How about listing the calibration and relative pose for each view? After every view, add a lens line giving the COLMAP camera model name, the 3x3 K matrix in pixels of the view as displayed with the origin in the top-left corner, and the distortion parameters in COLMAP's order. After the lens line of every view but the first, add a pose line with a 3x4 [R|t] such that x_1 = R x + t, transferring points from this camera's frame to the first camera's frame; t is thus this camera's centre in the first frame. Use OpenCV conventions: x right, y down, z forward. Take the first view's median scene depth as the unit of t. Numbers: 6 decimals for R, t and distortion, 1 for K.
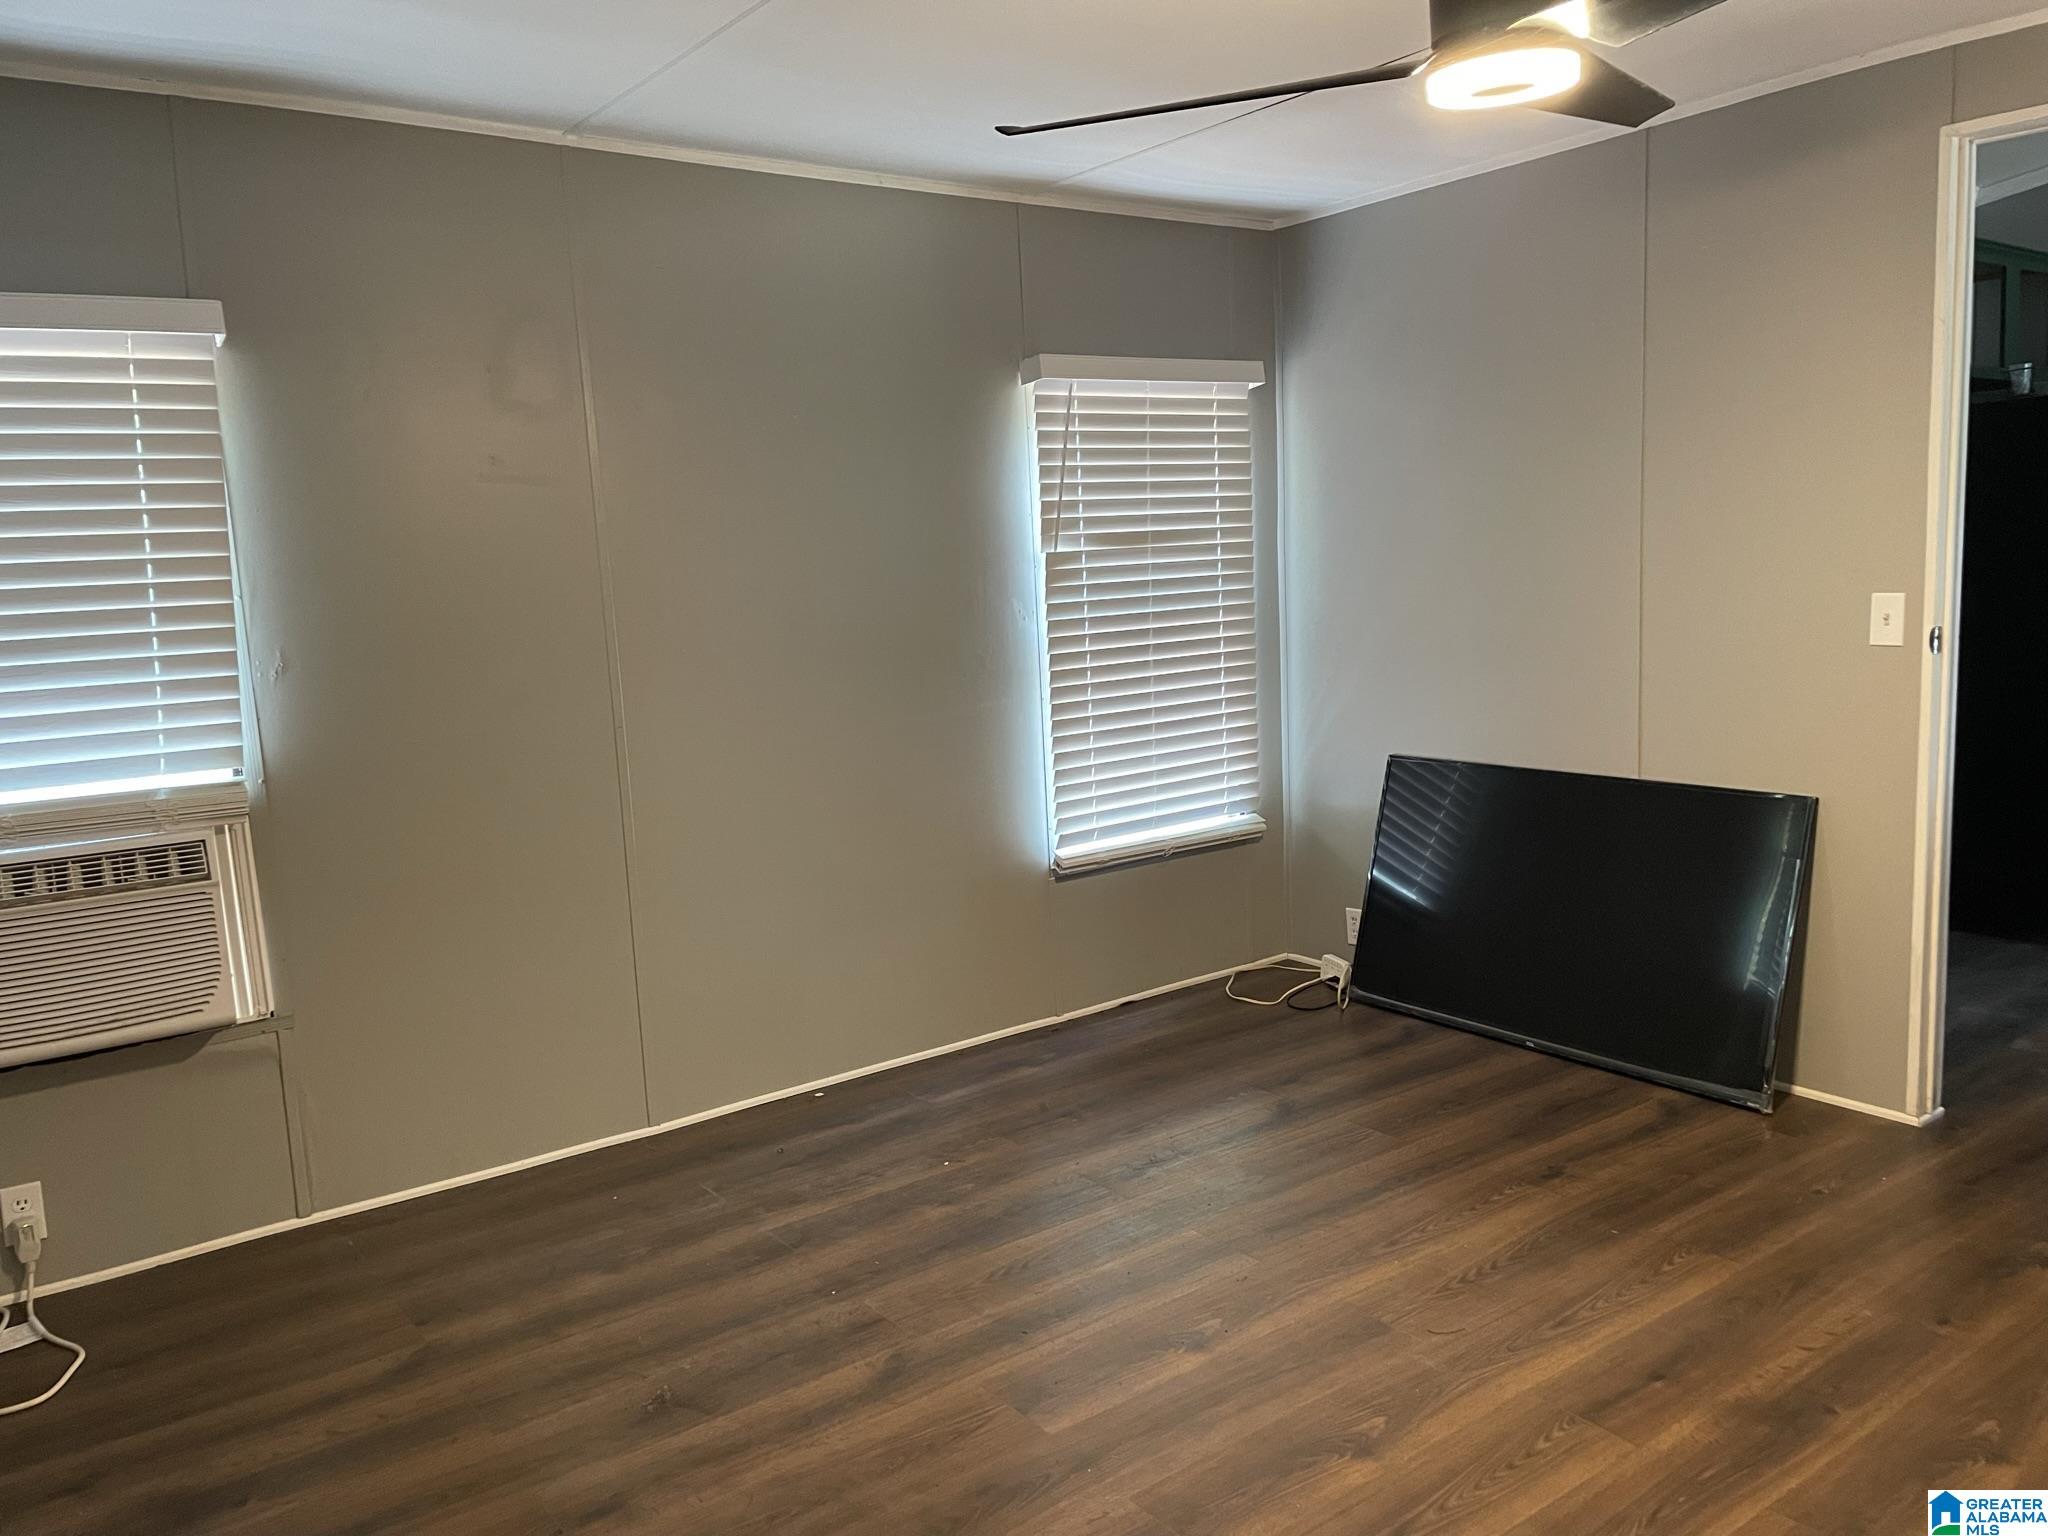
lens RADIAL K [[1541.7, 0, 1039.0], [0, 1541.7, 778.4], [0, 0, 1]] dist [0.093225, -0.112596]
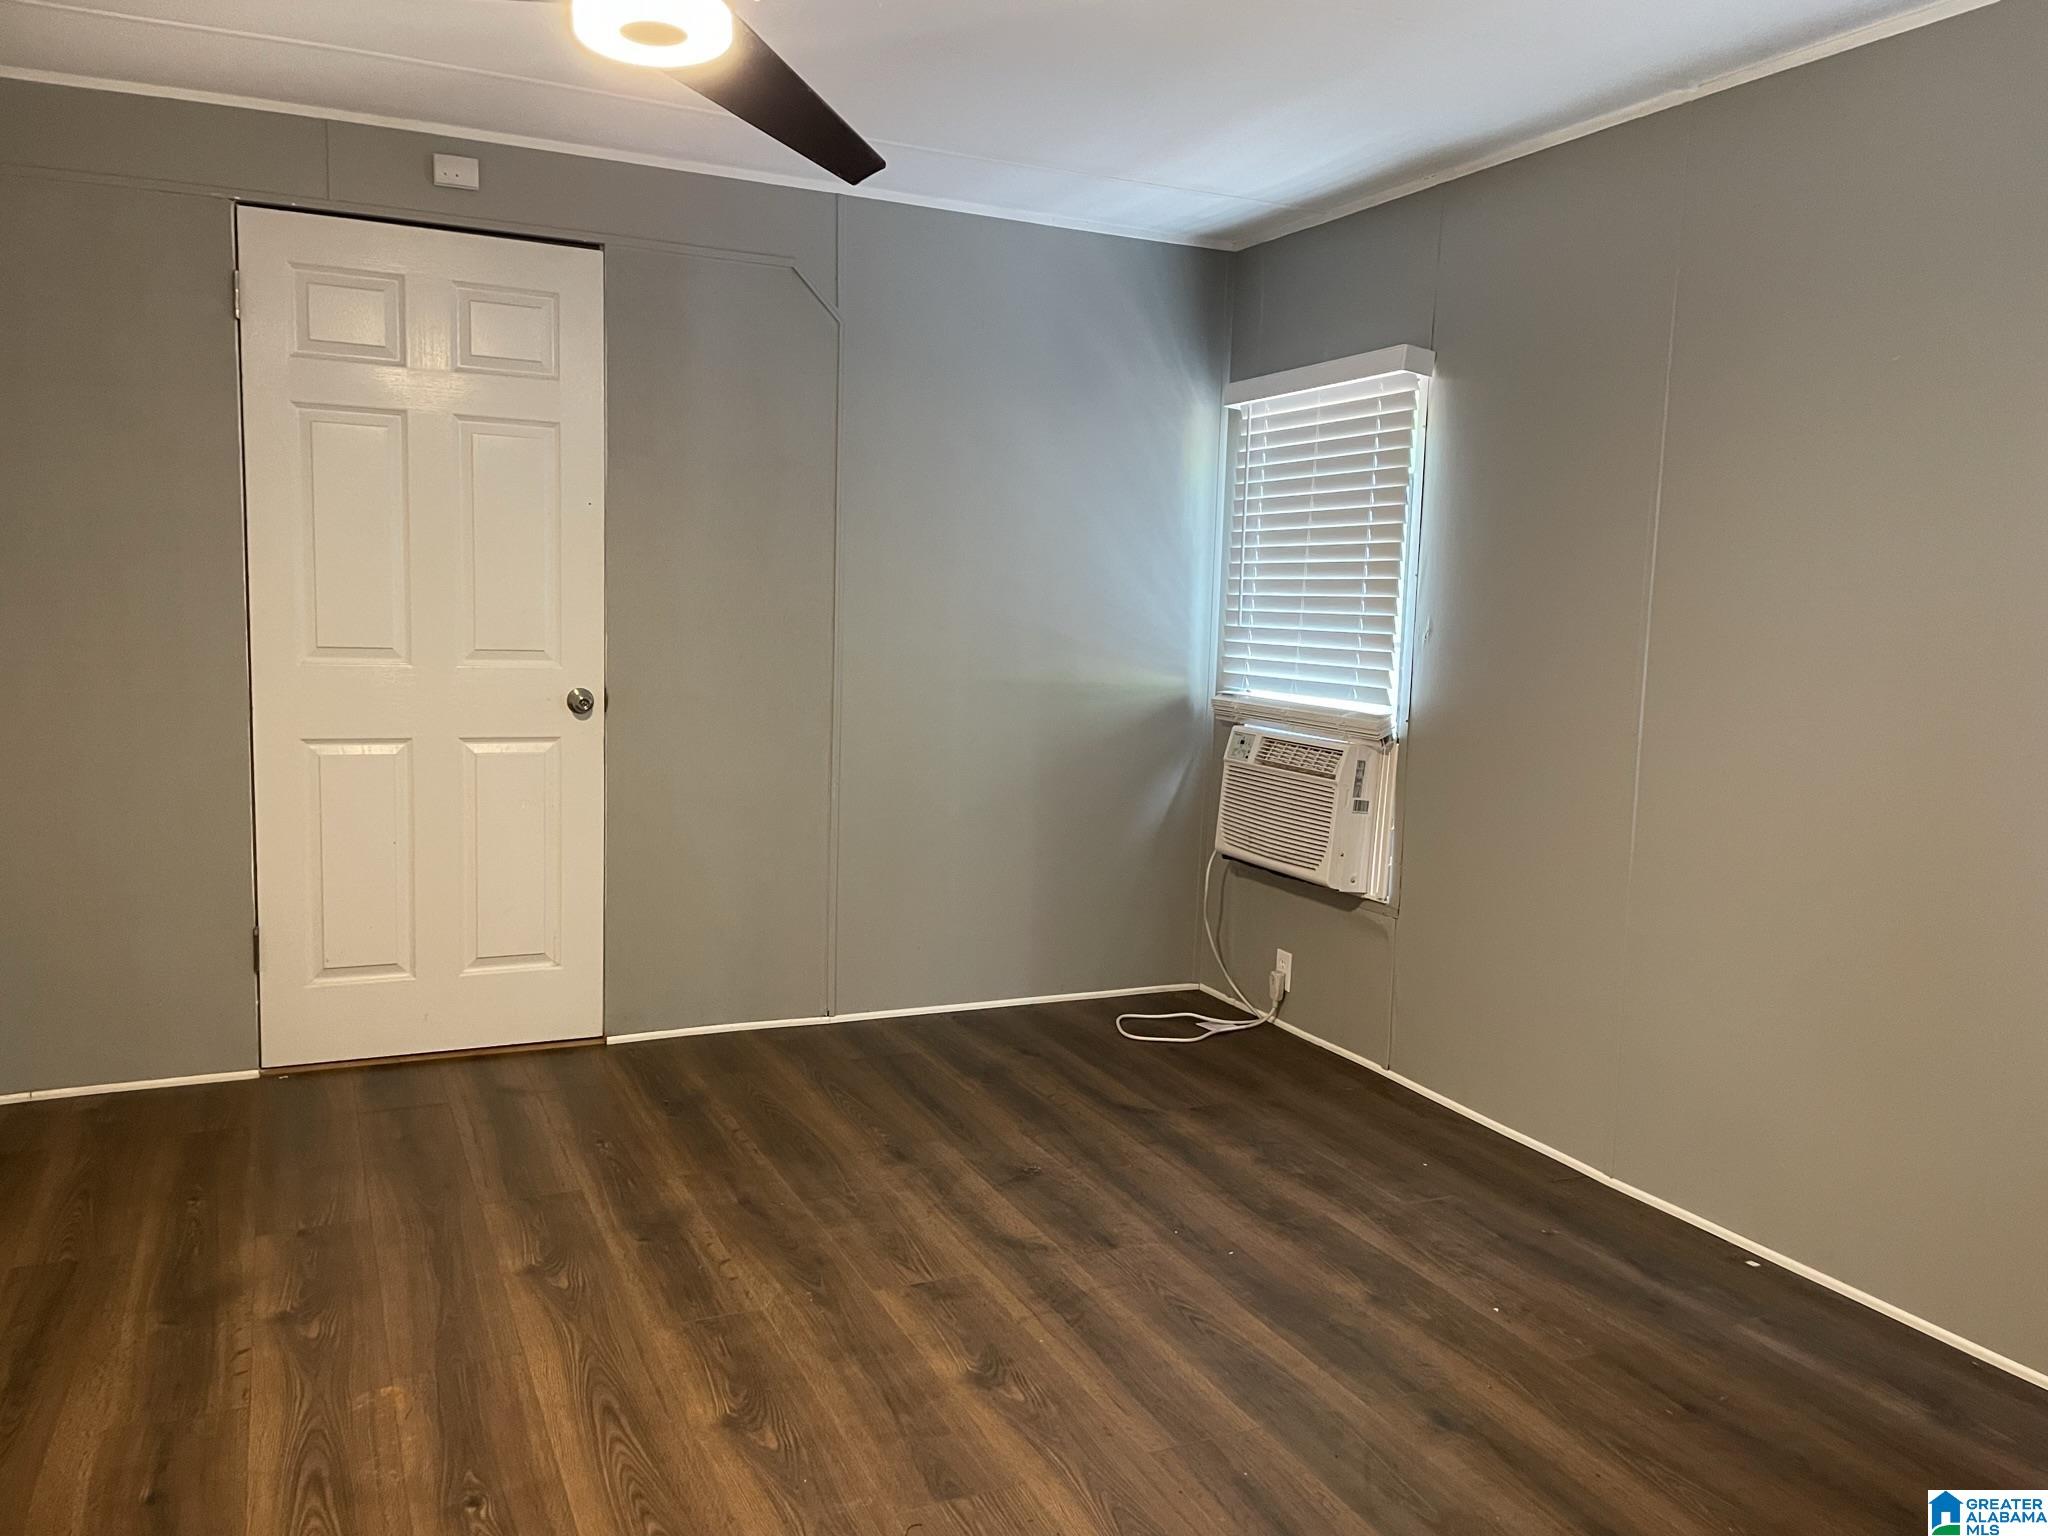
lens RADIAL K [[1541.7, 0, 1039.0], [0, 1541.7, 778.4], [0, 0, 1]] dist [0.093225, -0.112596]
pose [[-0.207197, 0.148918, -0.966898, 0.850632], [-0.158214, 0.970235, 0.183336, -0.146594], [0.965421, 0.190963, -0.177469, 1.022135]]
